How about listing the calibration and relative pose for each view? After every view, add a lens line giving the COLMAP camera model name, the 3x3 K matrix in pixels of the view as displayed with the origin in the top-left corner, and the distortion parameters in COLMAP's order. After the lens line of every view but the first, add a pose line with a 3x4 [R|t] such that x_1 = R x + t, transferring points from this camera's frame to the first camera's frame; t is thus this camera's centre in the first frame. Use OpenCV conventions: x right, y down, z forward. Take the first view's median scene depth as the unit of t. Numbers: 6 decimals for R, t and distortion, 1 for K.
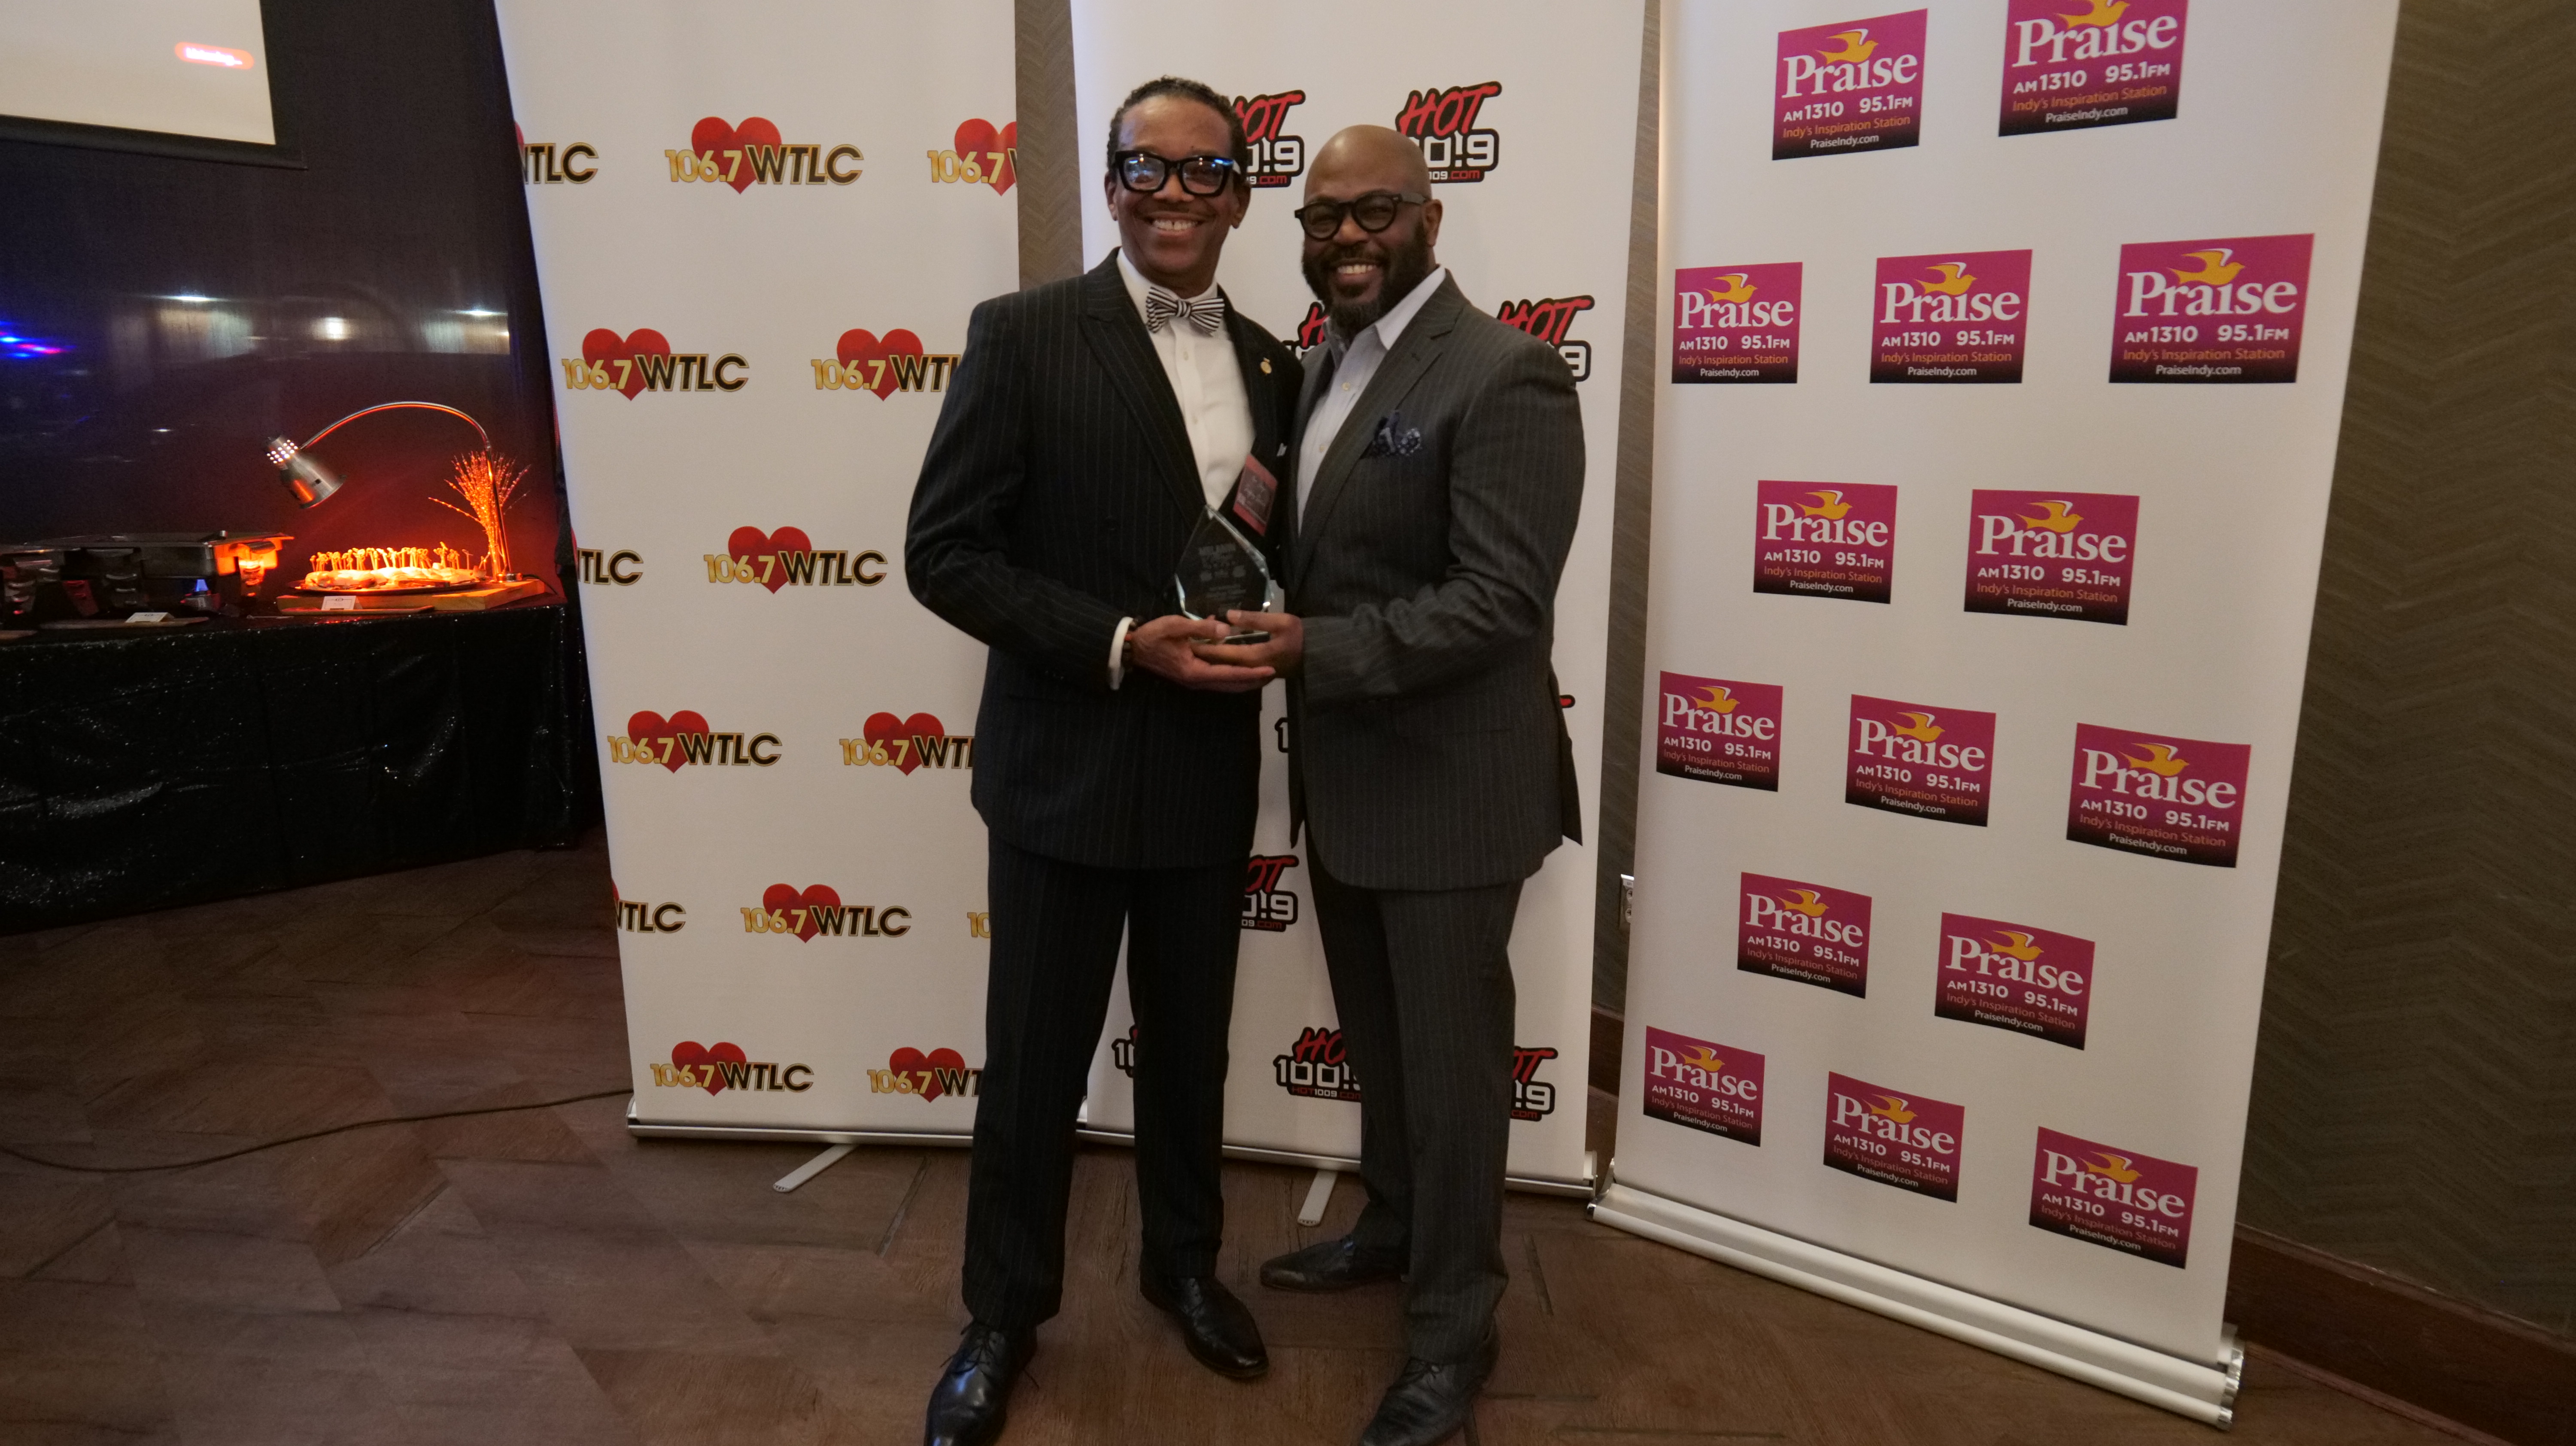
lens RADIAL K [[1507.6, 0, 1287.9], [0, 1507.6, 736.0], [0, 0, 1]] dist [-0.036159, 0.020153]
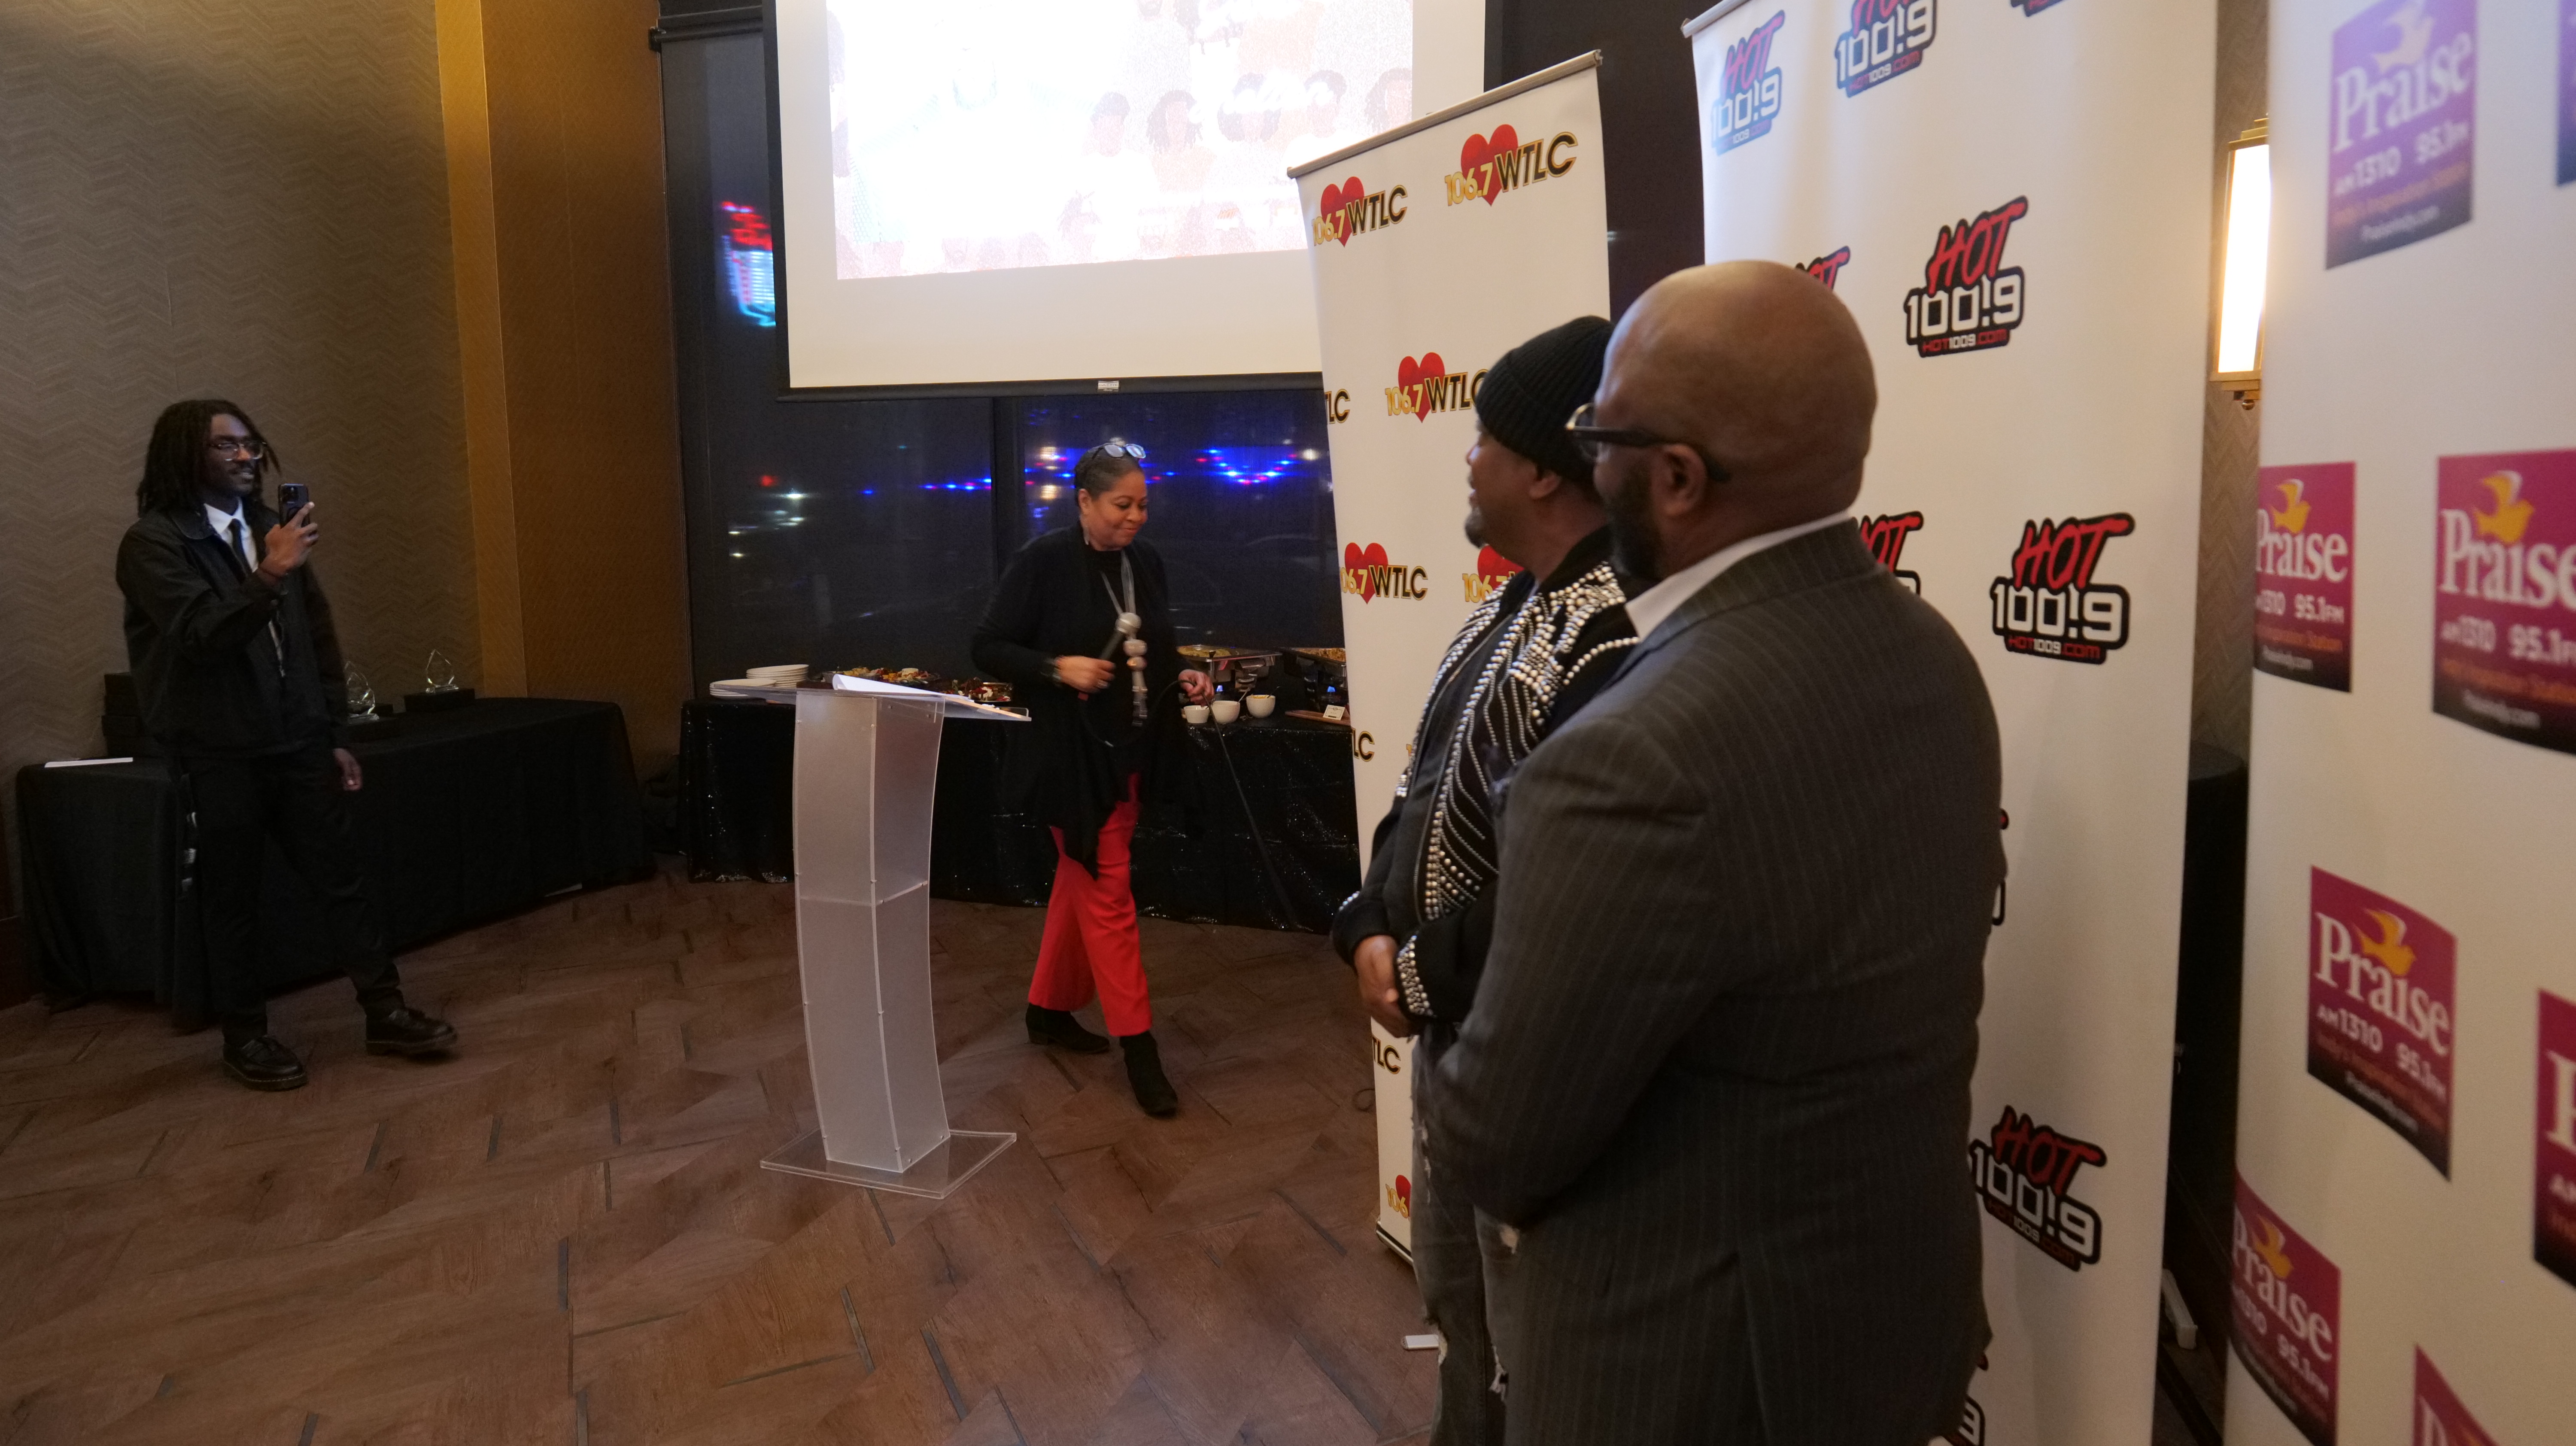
lens RADIAL K [[1509.0, 0, 1286.9], [0, 1509.0, 729.3], [0, 0, 1]] dist [-0.034649, 0.017044]
pose [[0.482414, 0.113618, -0.868543, 0.557121], [-0.171037, 0.984684, 0.033812, -0.164494], [0.859083, 0.132241, 0.494459, 0.407548]]
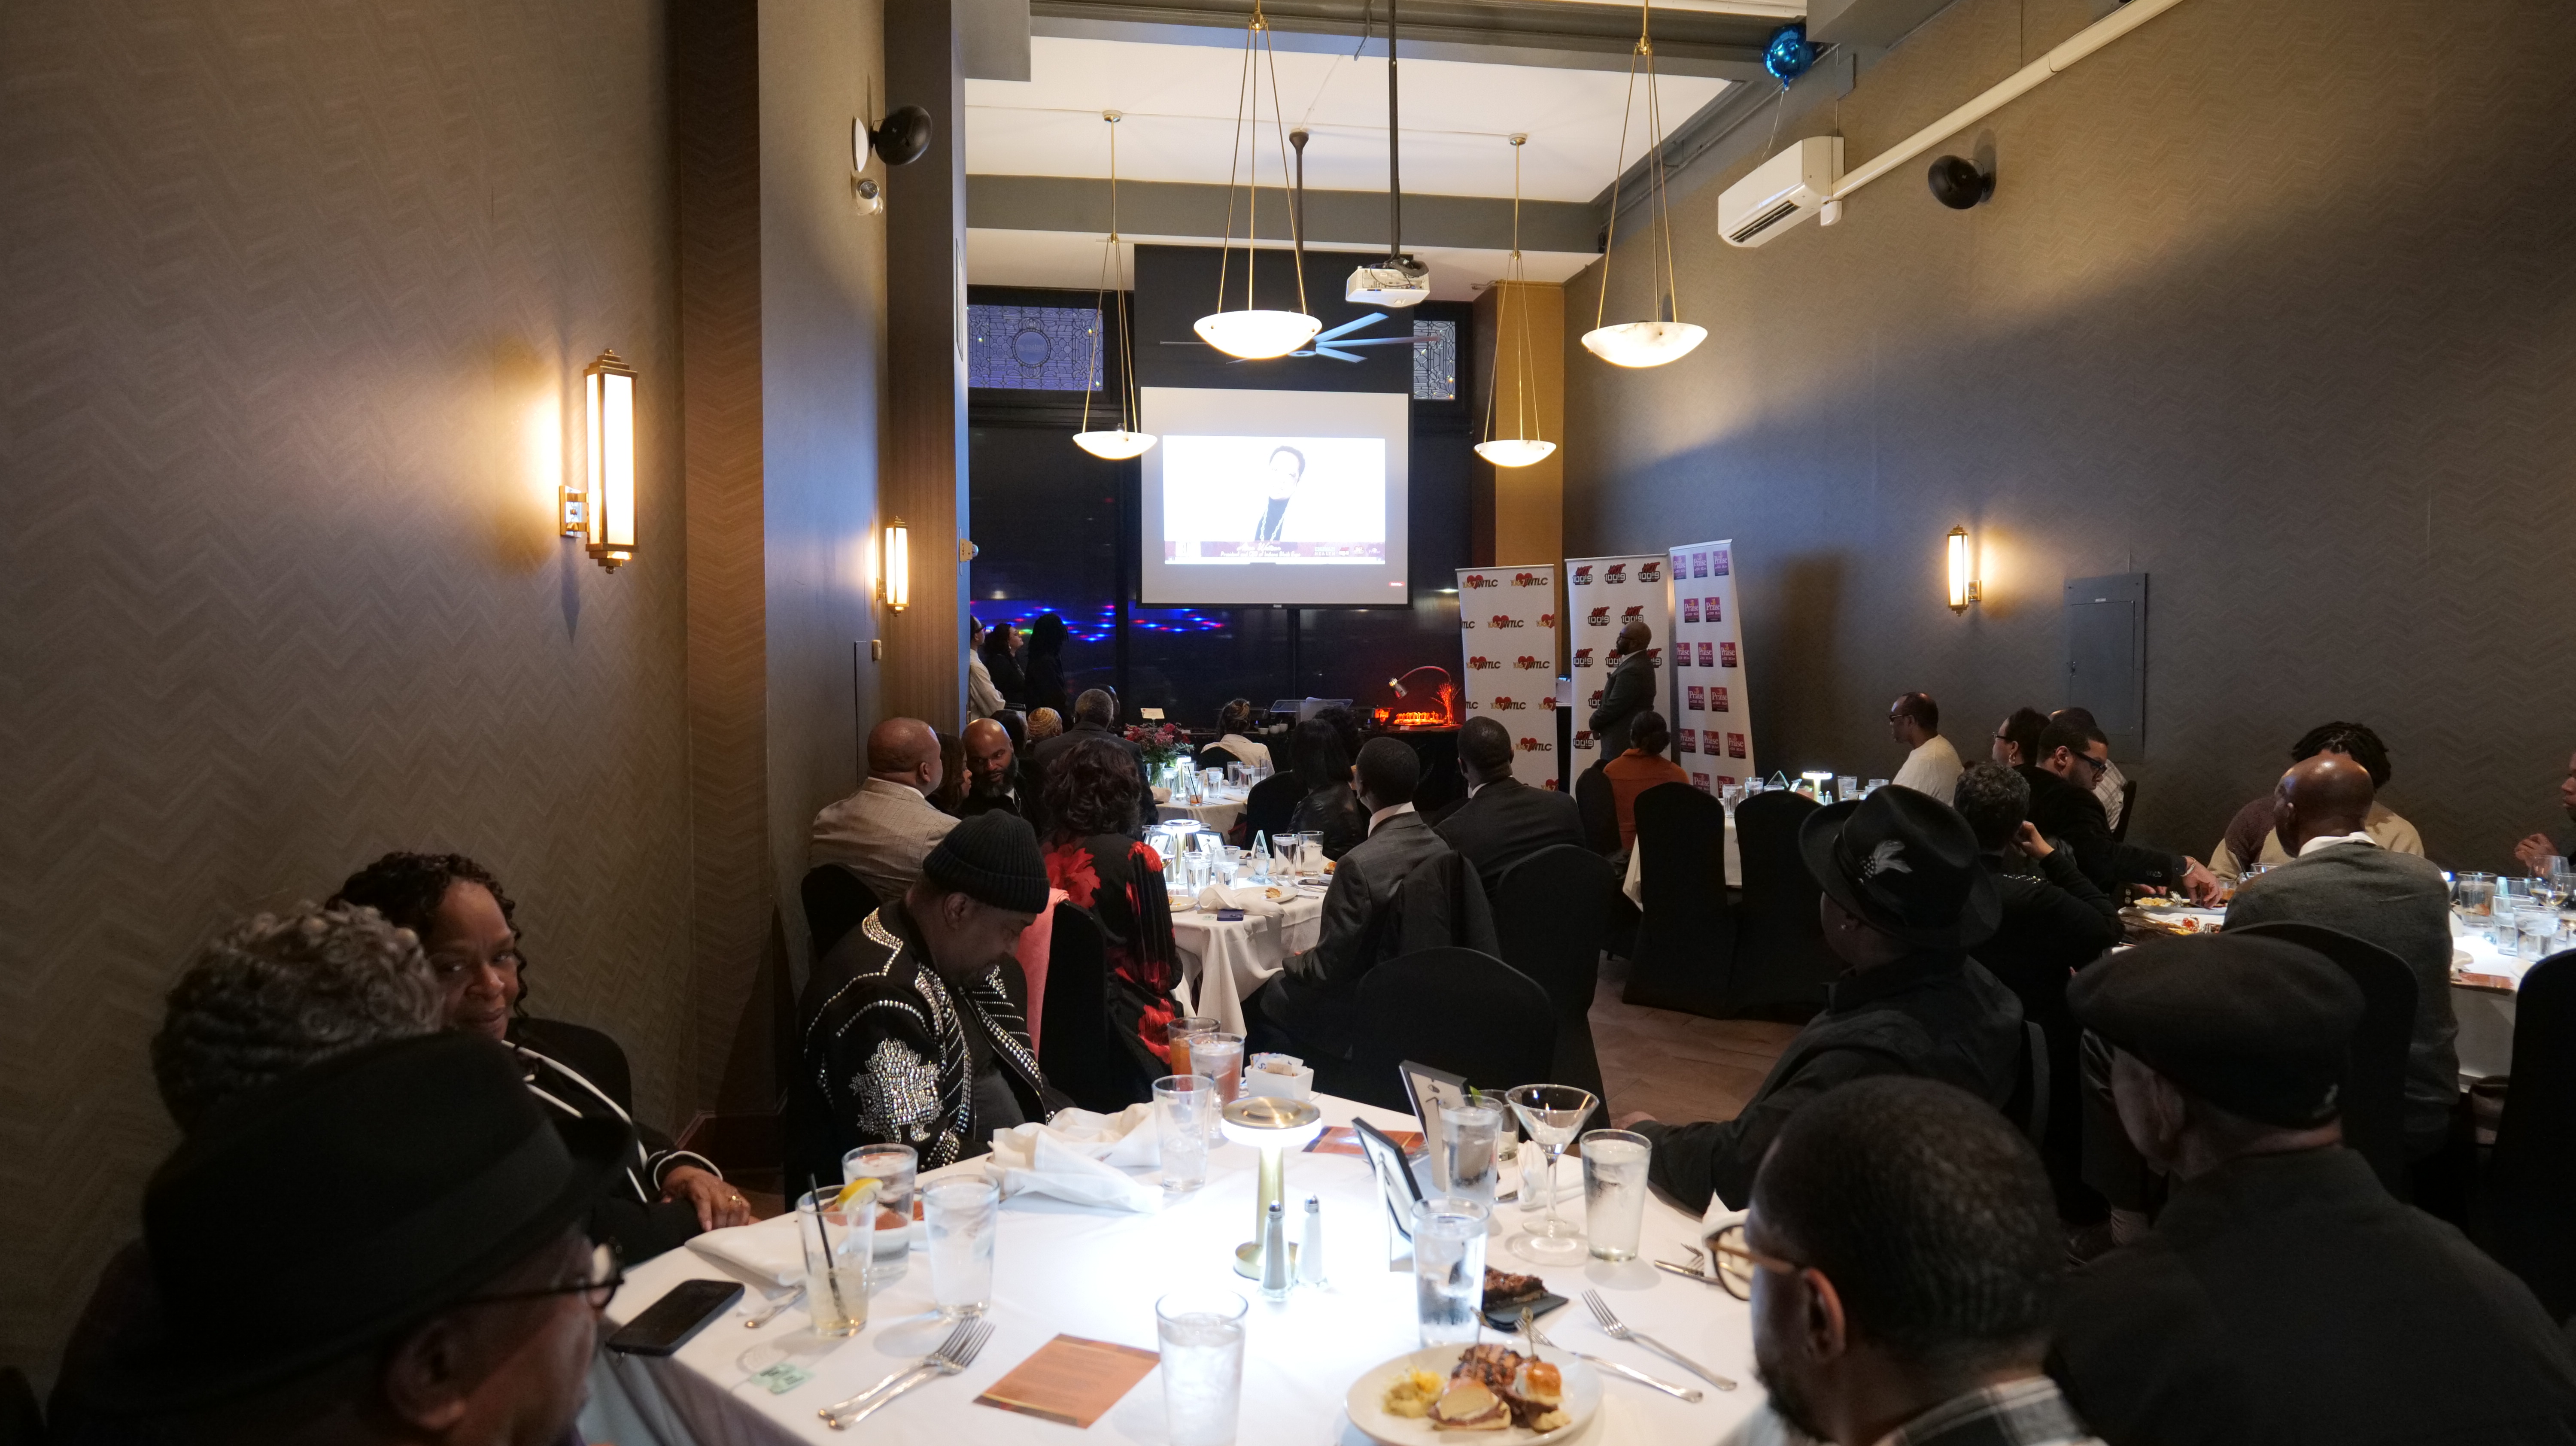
lens RADIAL K [[1538.9, 0, 1286.4], [0, 1538.9, 698.1], [0, 0, 1]] dist [0.001479, 0.001203]
pose [[0.832719, 0.001131, -0.553695, 1.865464], [-0.100206, 0.983793, -0.148693, 0.688962], [0.544553, 0.179302, 0.819337, -3.523731]]
